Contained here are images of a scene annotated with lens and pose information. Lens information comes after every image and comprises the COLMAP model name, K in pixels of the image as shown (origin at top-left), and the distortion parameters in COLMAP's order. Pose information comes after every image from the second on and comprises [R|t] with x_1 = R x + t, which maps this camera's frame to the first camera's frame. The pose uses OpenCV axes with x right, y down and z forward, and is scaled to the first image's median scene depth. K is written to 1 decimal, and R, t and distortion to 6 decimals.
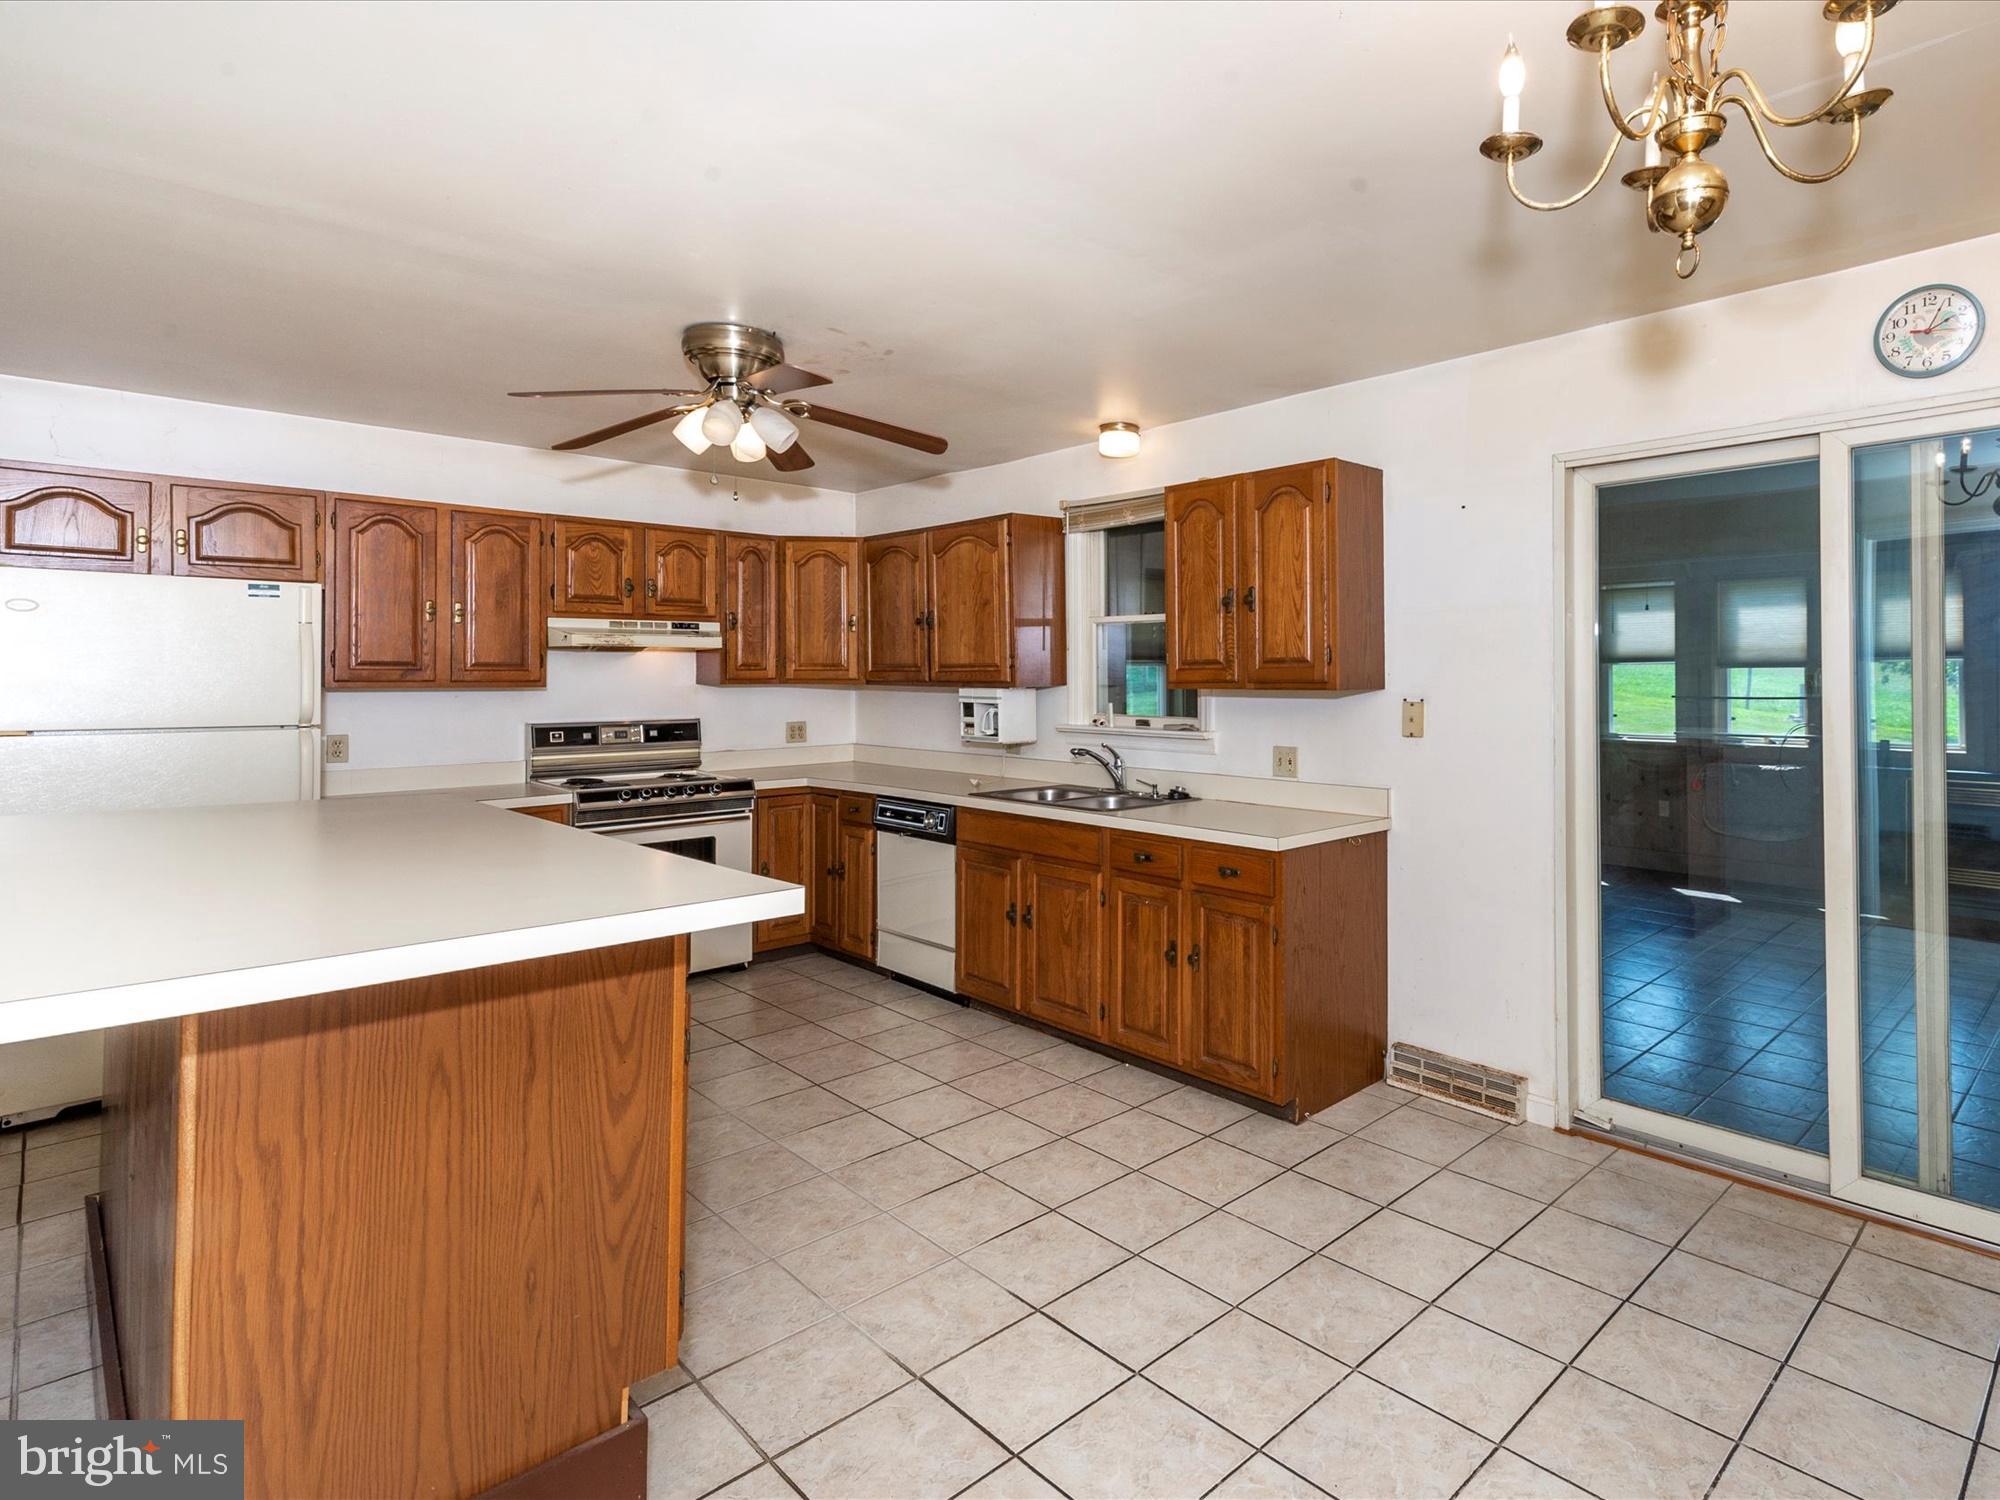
lens RADIAL K [[1051.0, 0, 1173.7], [0, 1051.0, 668.0], [0, 0, 1]] dist [0.010519, -0.001584]
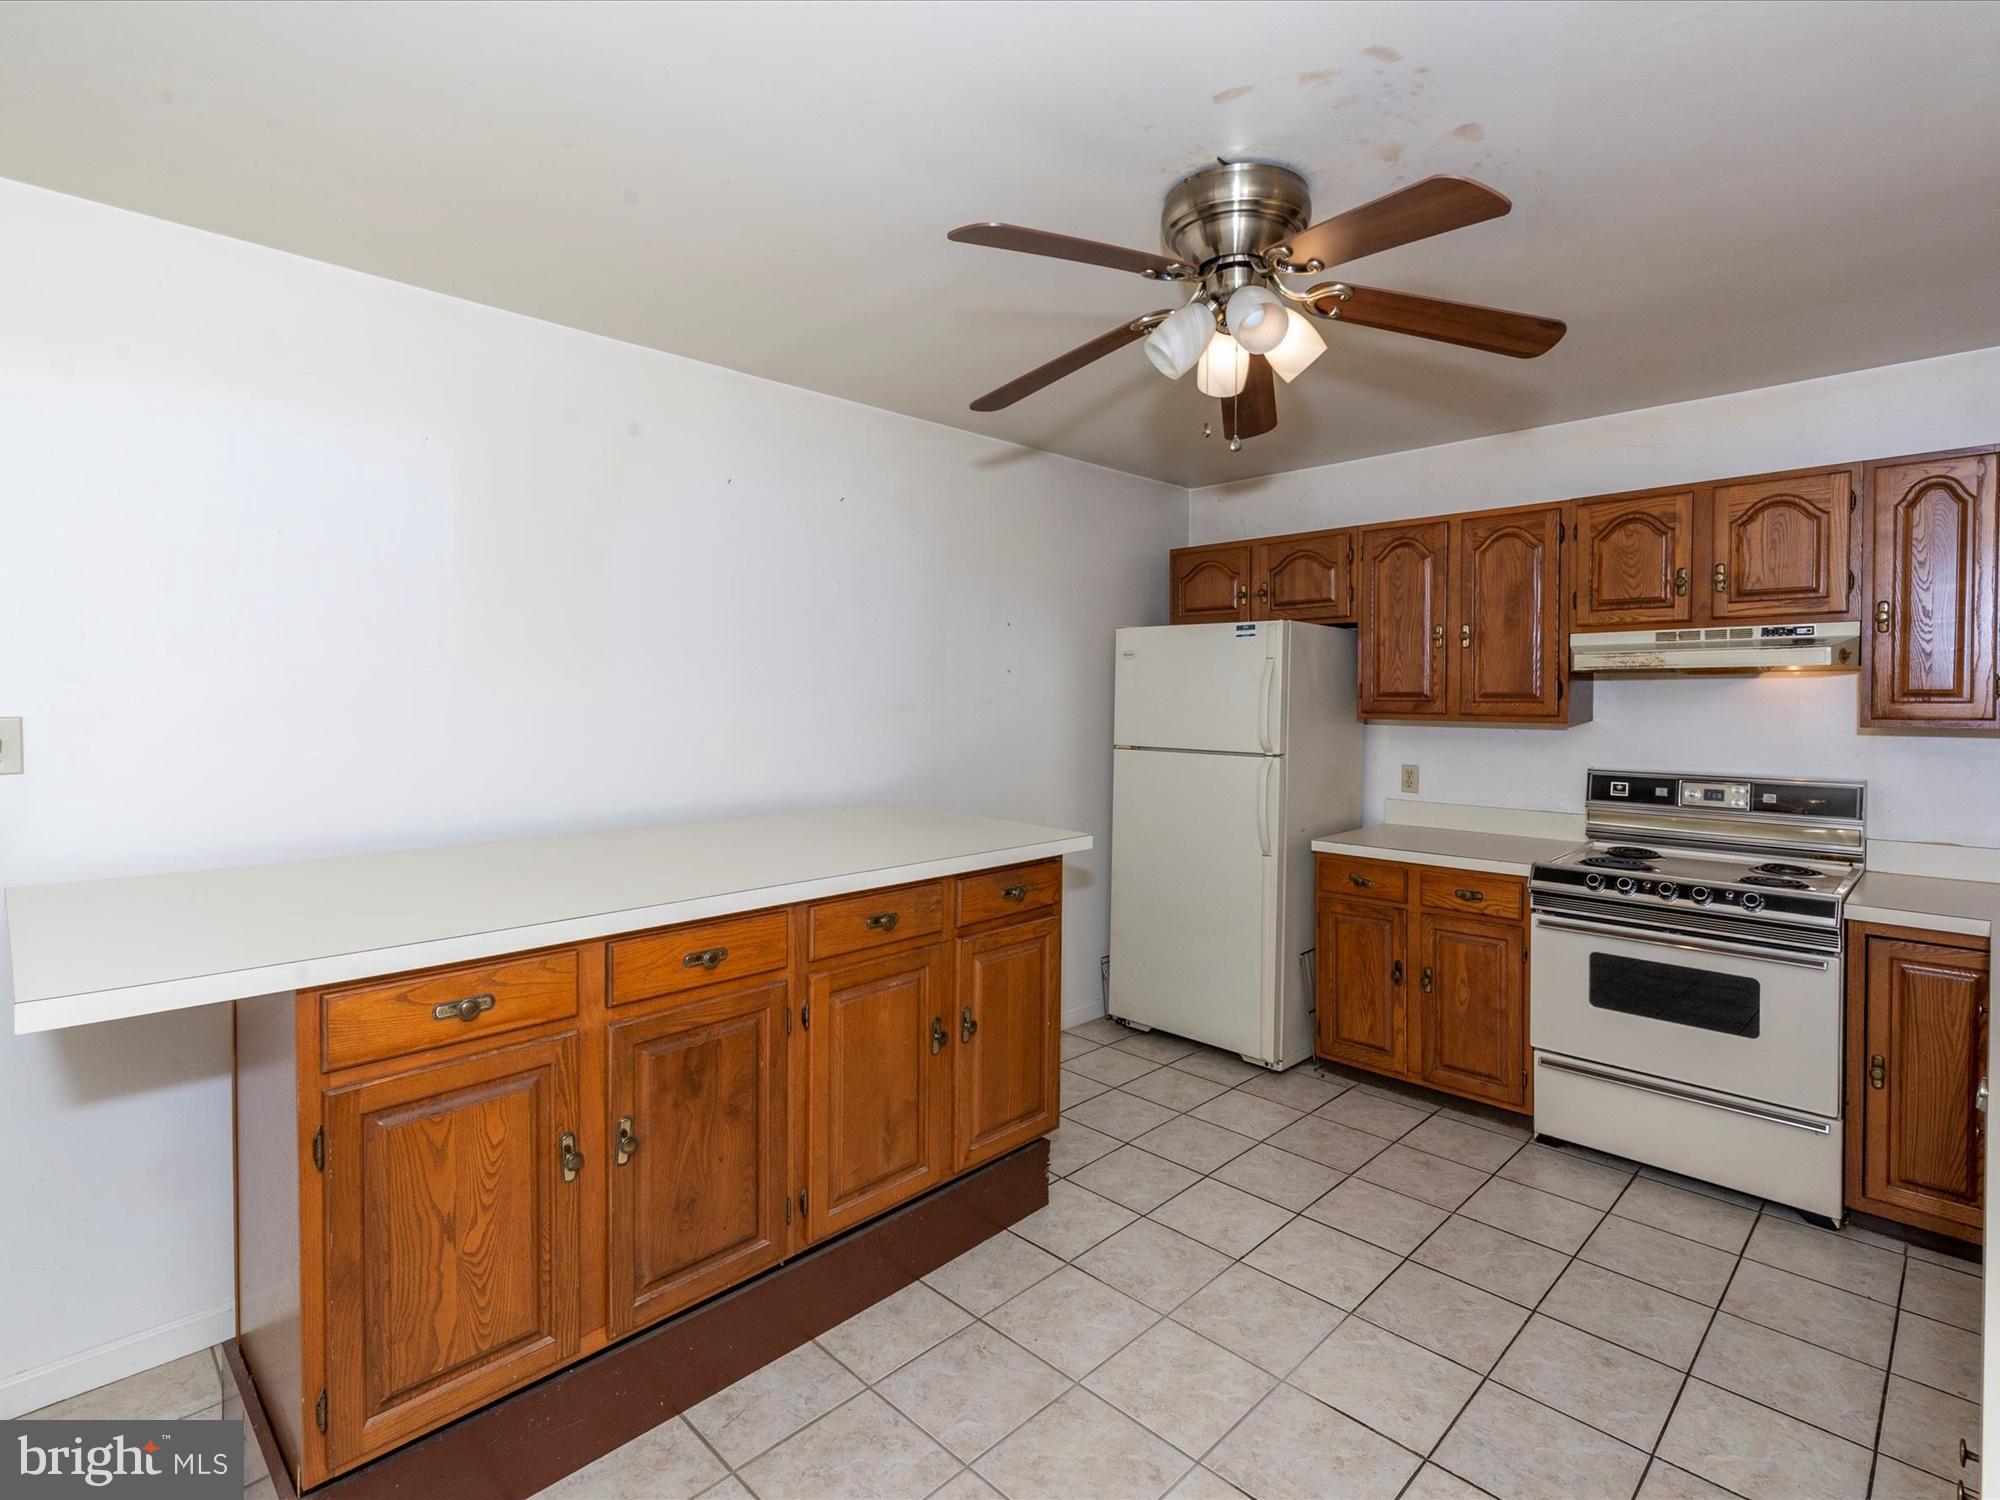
lens RADIAL K [[986.5, 0, 1055.9], [0, 986.5, 716.0], [0, 0, 1]] dist [0.011636, -0.001530]
pose [[-0.008961, 0.024027, -0.999671, 0.147053], [0.006675, 0.999690, 0.023968, -0.008022], [0.999938, -0.006458, -0.009119, 0.670013]]
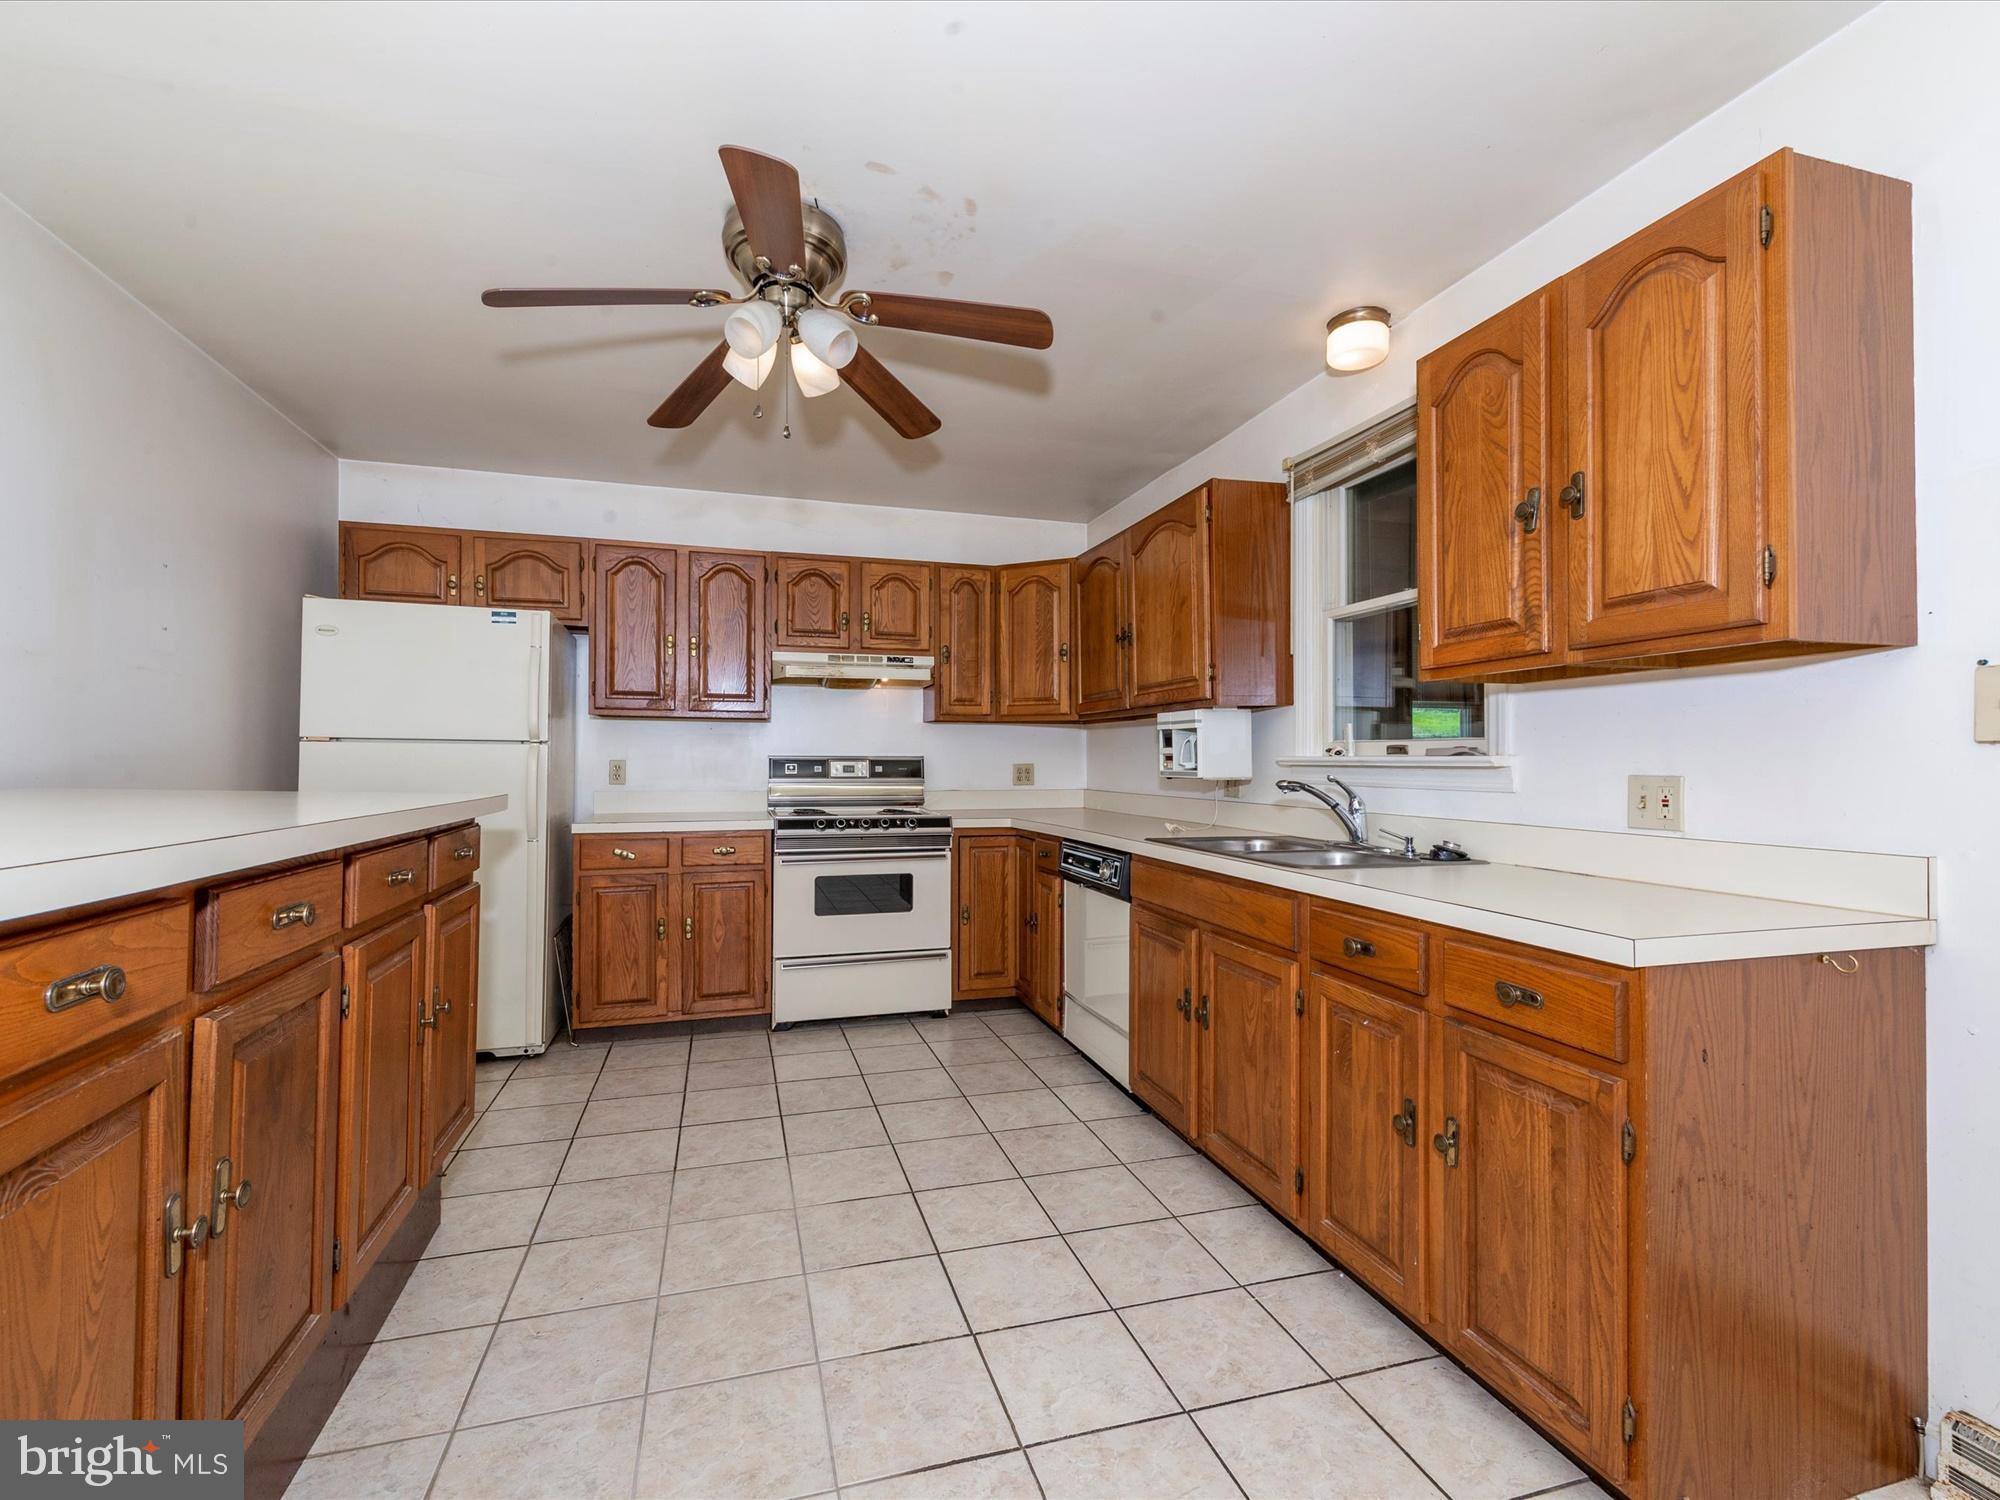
lens RADIAL K [[889.4, 0, 991.3], [0, 889.4, 756.4], [0, 0, 1]] dist [0.014073, -0.004877]
pose [[0.860386, -0.000399, -0.509643, 0.041588], [-0.000015, 1.000000, -0.000808, 0.059889], [0.509643, 0.000703, 0.860386, 0.379462]]
